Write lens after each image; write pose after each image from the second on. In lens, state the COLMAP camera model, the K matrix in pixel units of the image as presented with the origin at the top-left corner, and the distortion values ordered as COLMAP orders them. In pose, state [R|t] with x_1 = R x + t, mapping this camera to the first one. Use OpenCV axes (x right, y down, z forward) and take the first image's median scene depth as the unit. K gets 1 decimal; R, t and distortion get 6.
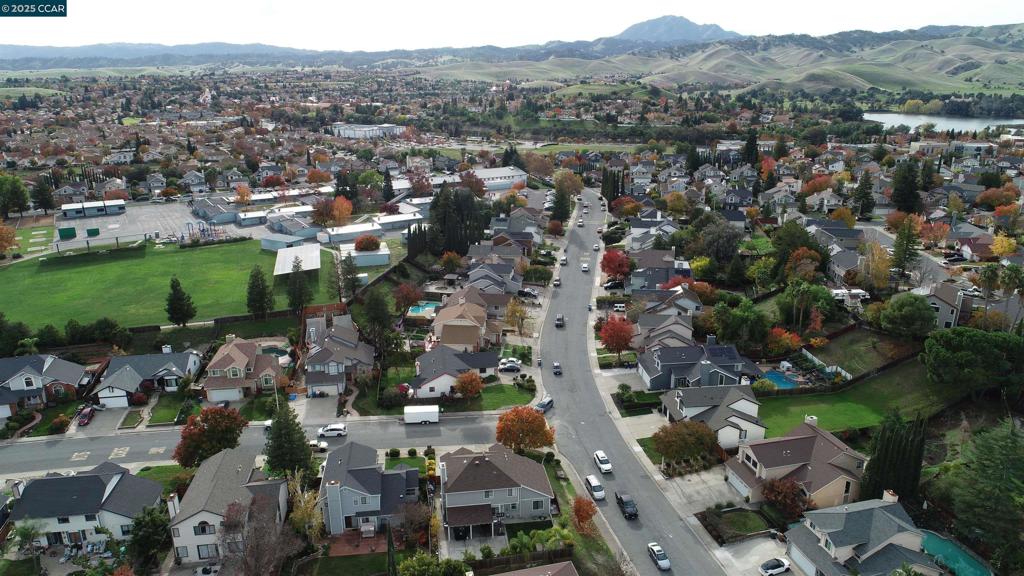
lens RADIAL K [[685.0, 0, 509.7], [0, 685.0, 286.5], [0, 0, 1]] dist [-0.002111, 0.001093]
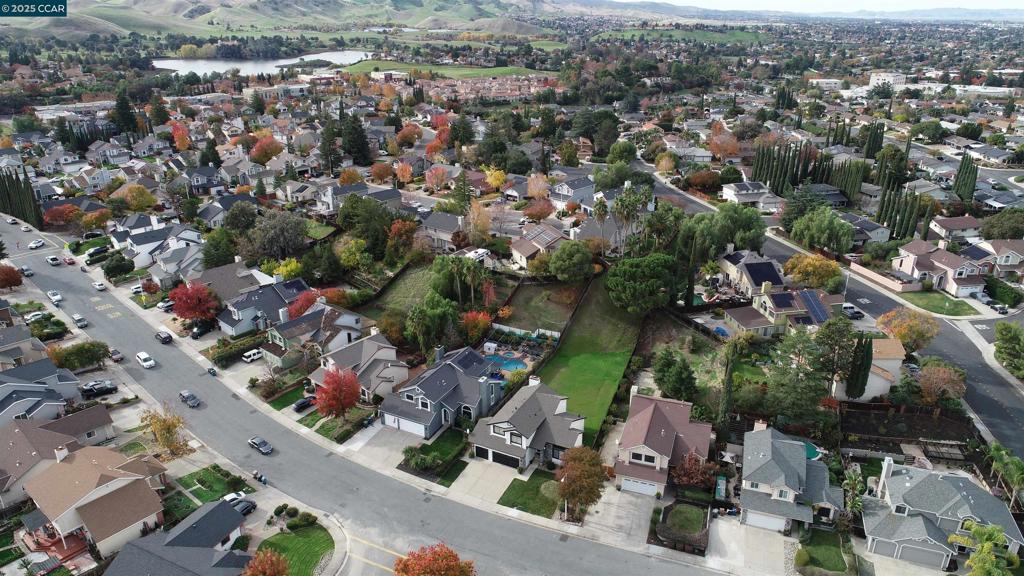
lens RADIAL K [[685.0, 0, 509.7], [0, 685.0, 286.5], [0, 0, 1]] dist [-0.002111, 0.001093]
pose [[0.552881, -0.307305, 0.774523, -0.326858], [0.248725, 0.947998, 0.198586, -0.162607], [-0.795273, 0.082849, 0.600564, 0.441912]]
